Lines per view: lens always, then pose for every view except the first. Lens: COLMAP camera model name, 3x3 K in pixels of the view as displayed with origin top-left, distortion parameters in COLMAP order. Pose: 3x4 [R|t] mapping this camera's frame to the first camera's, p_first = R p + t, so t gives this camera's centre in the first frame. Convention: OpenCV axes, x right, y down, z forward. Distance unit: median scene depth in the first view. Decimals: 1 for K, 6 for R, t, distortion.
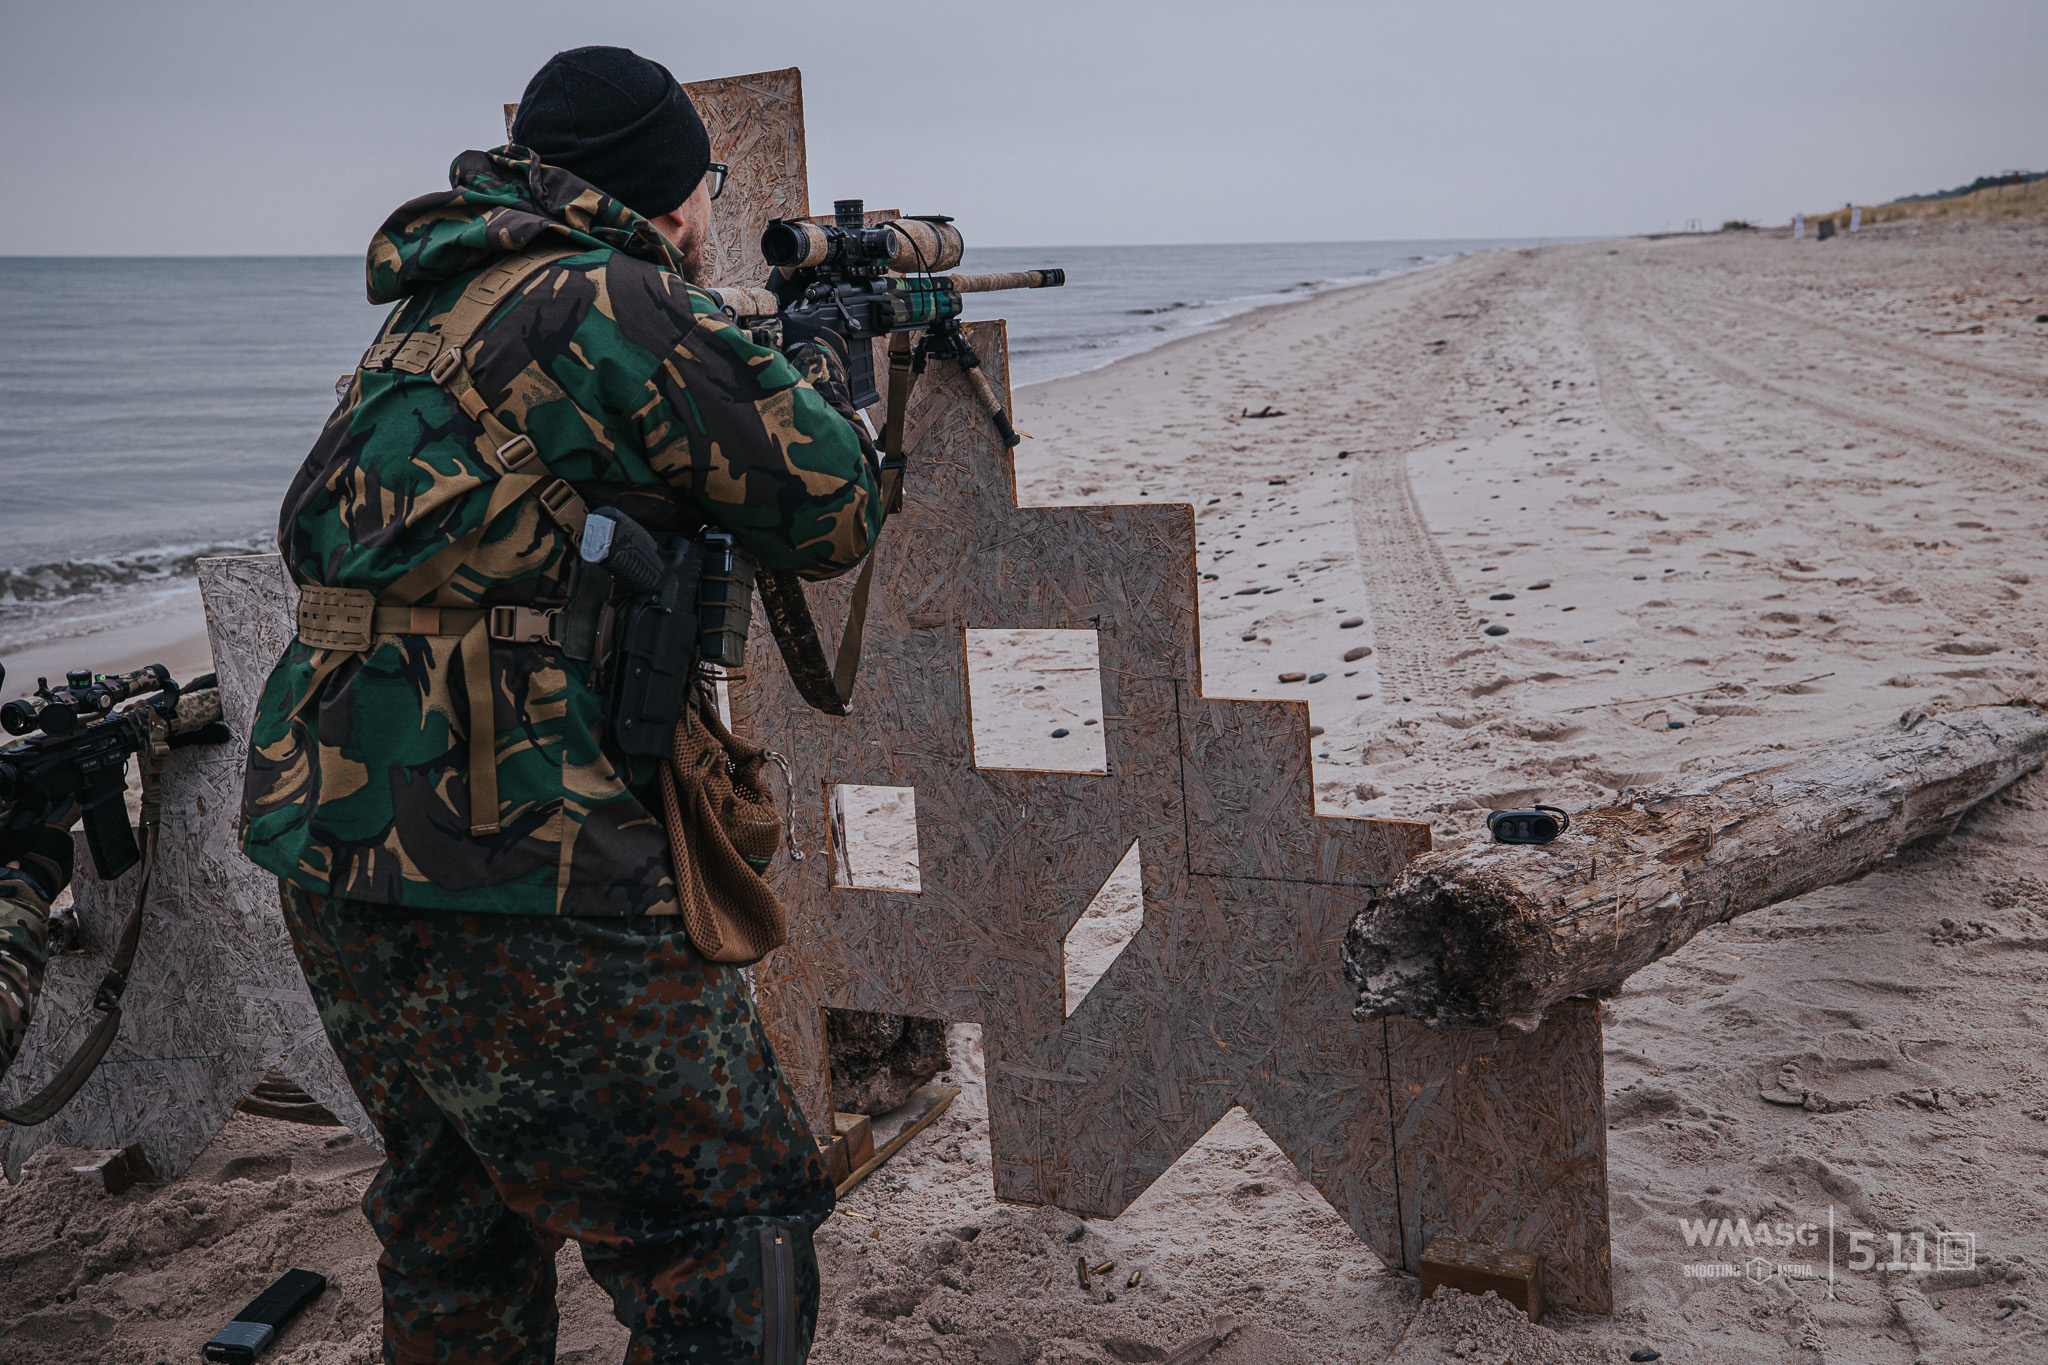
lens RADIAL K [[2113.6, 0, 1016.9], [0, 2113.6, 695.1], [0, 0, 1]] dist [0.002185, 0.000000]
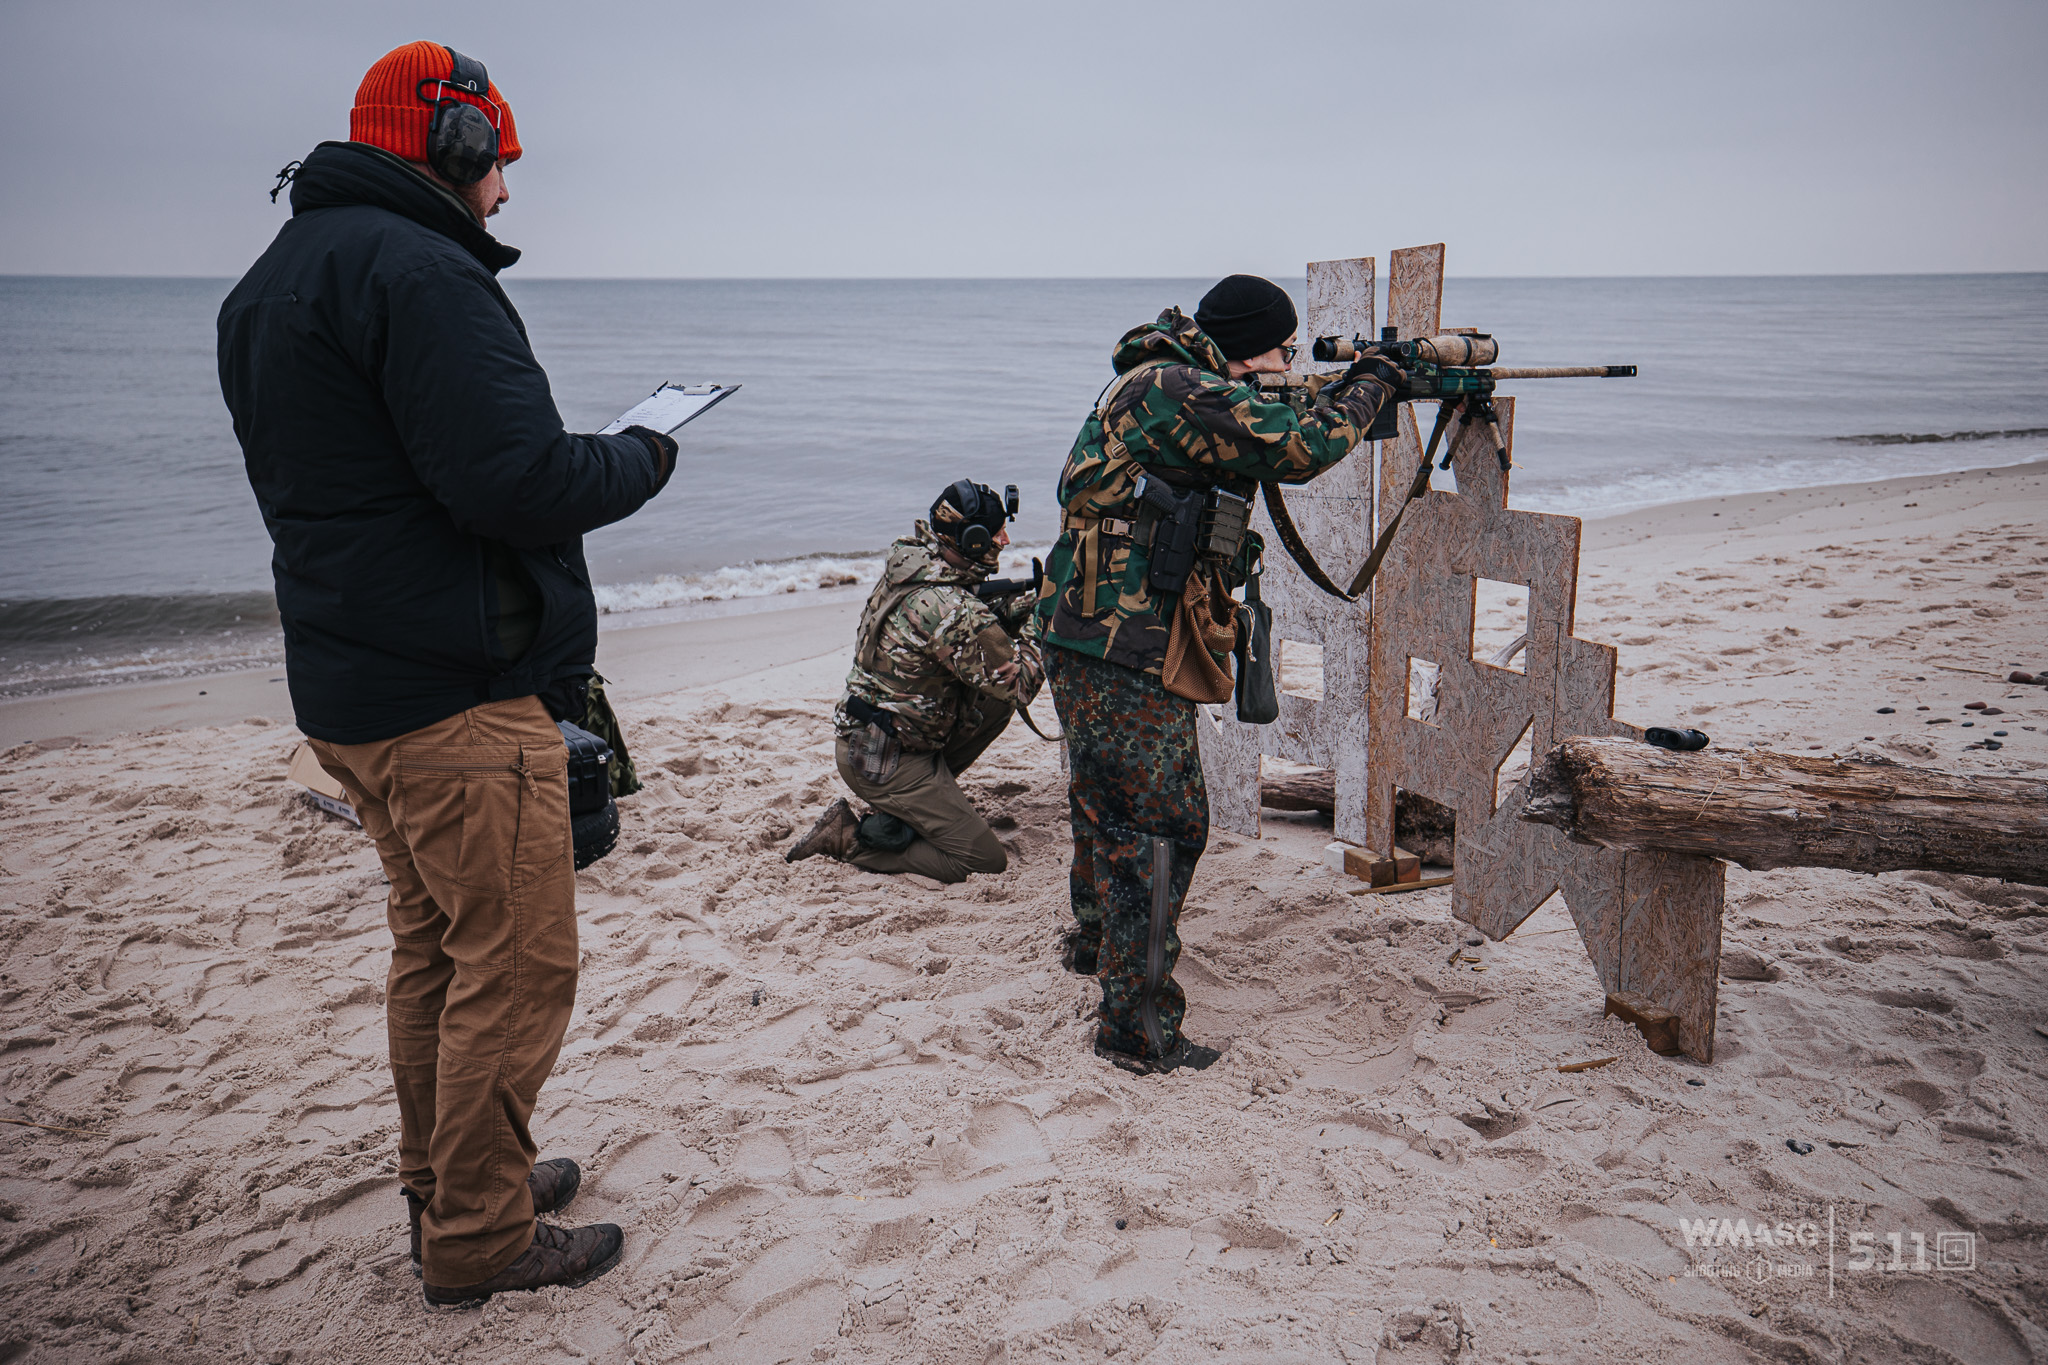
lens RADIAL K [[1631.0, 0, 909.4], [0, 1631.0, 772.8], [0, 0, 1]] dist [0.005692, -0.008996]
pose [[0.687365, 0.230475, -0.688775, 0.631352], [-0.160933, 0.973075, 0.165002, -0.022488], [0.708258, -0.002570, 0.705949, -0.266482]]
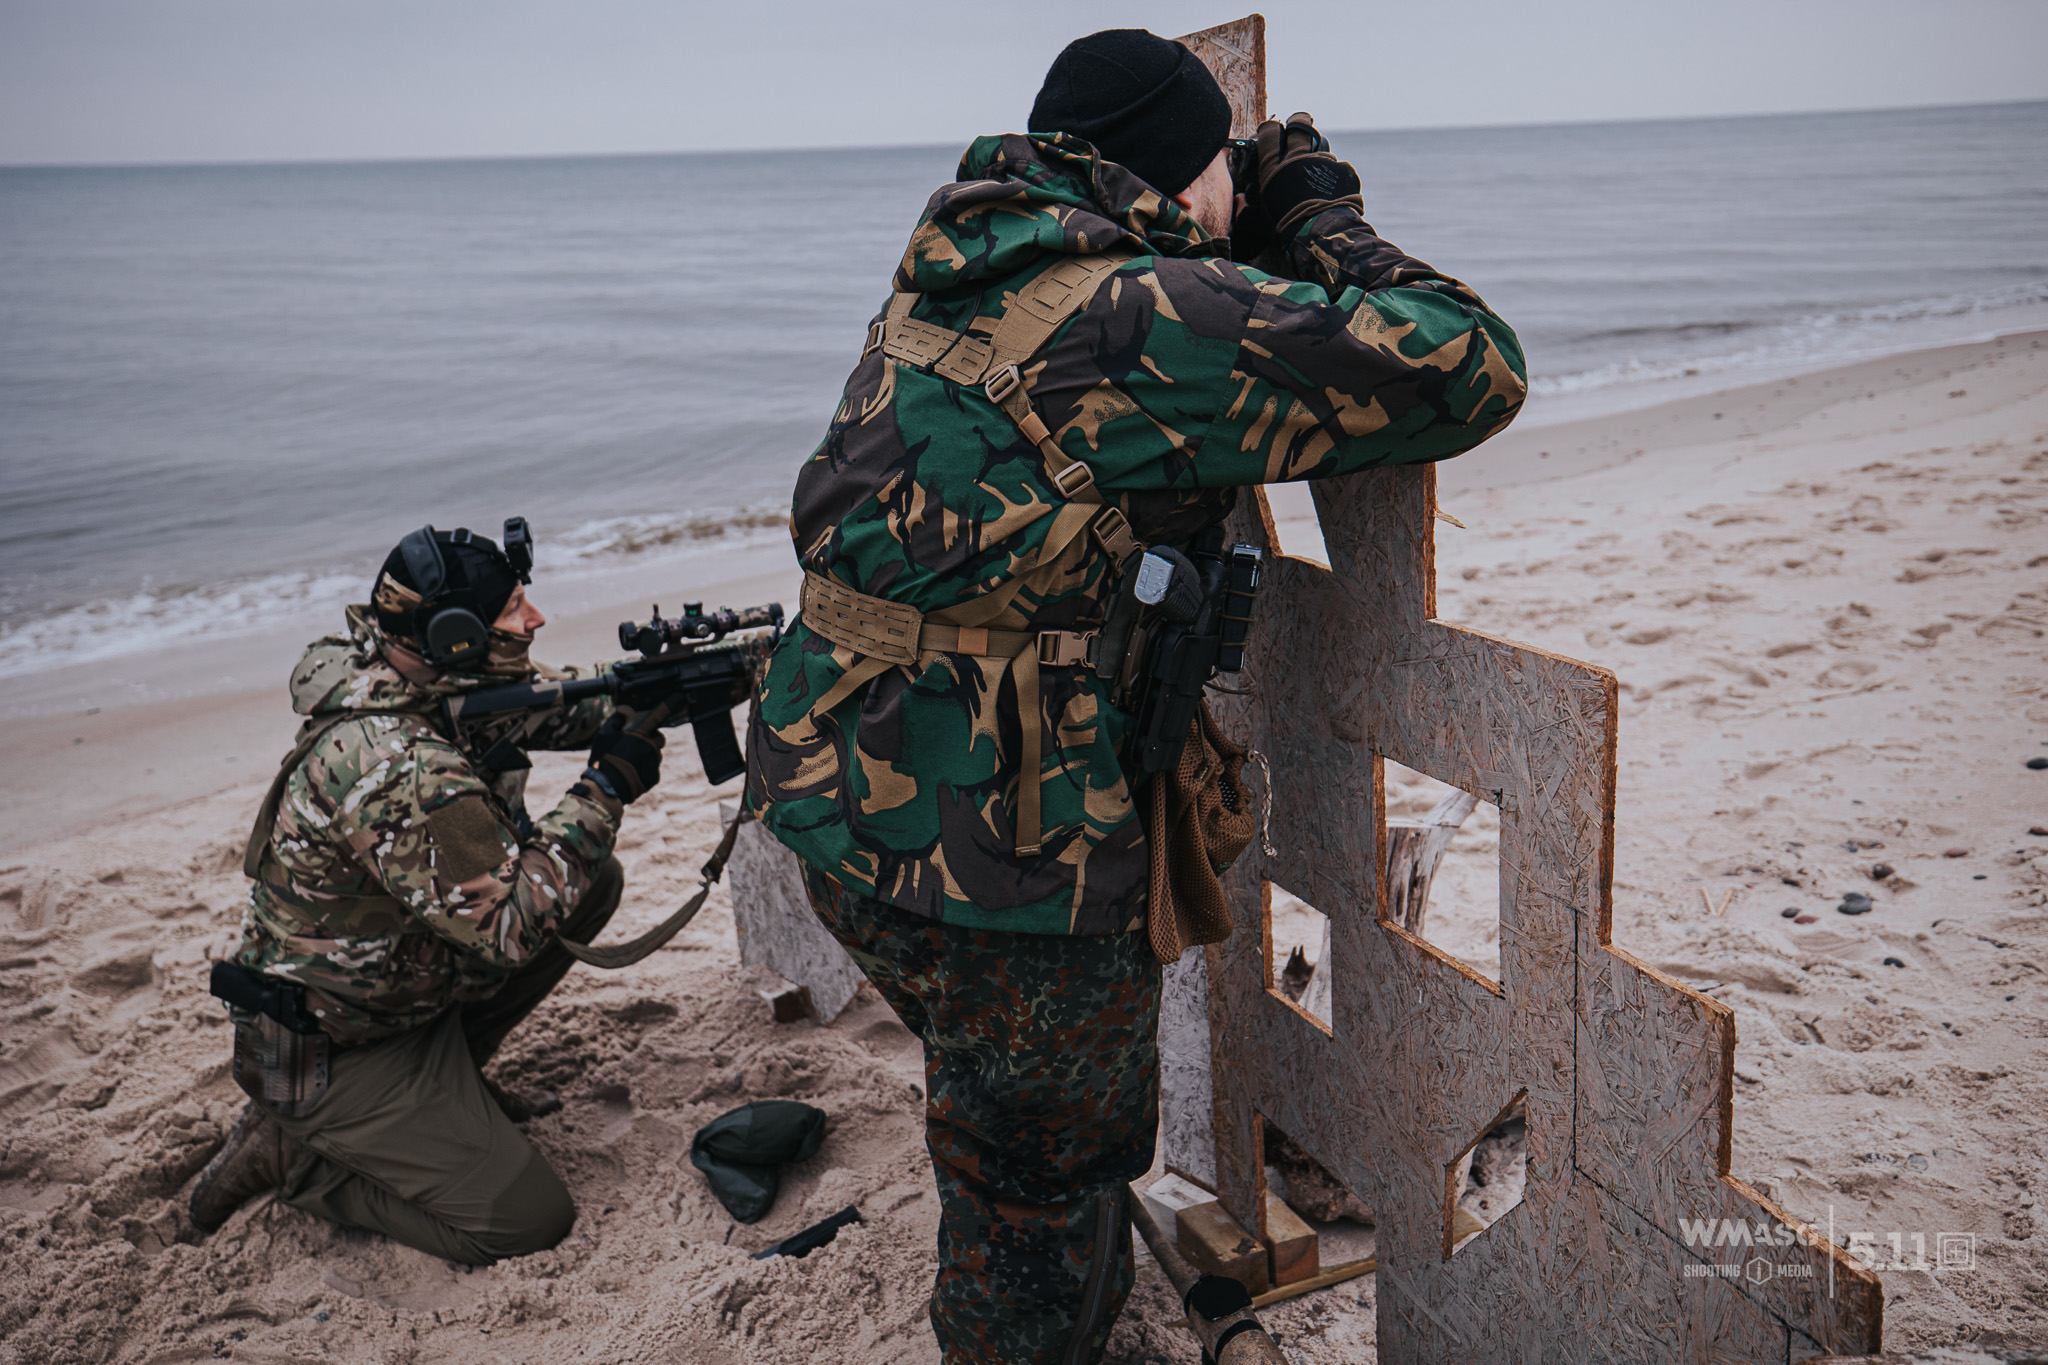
lens RADIAL K [[1665.9, 0, 1022.2], [0, 1665.9, 670.3], [0, 0, 1]] dist [0.004704, 0.009042]
pose [[0.755513, 0.197541, -0.624643, 0.262943], [-0.120028, 0.979056, 0.164448, -0.151928], [0.644045, -0.049268, 0.763399, 0.465437]]
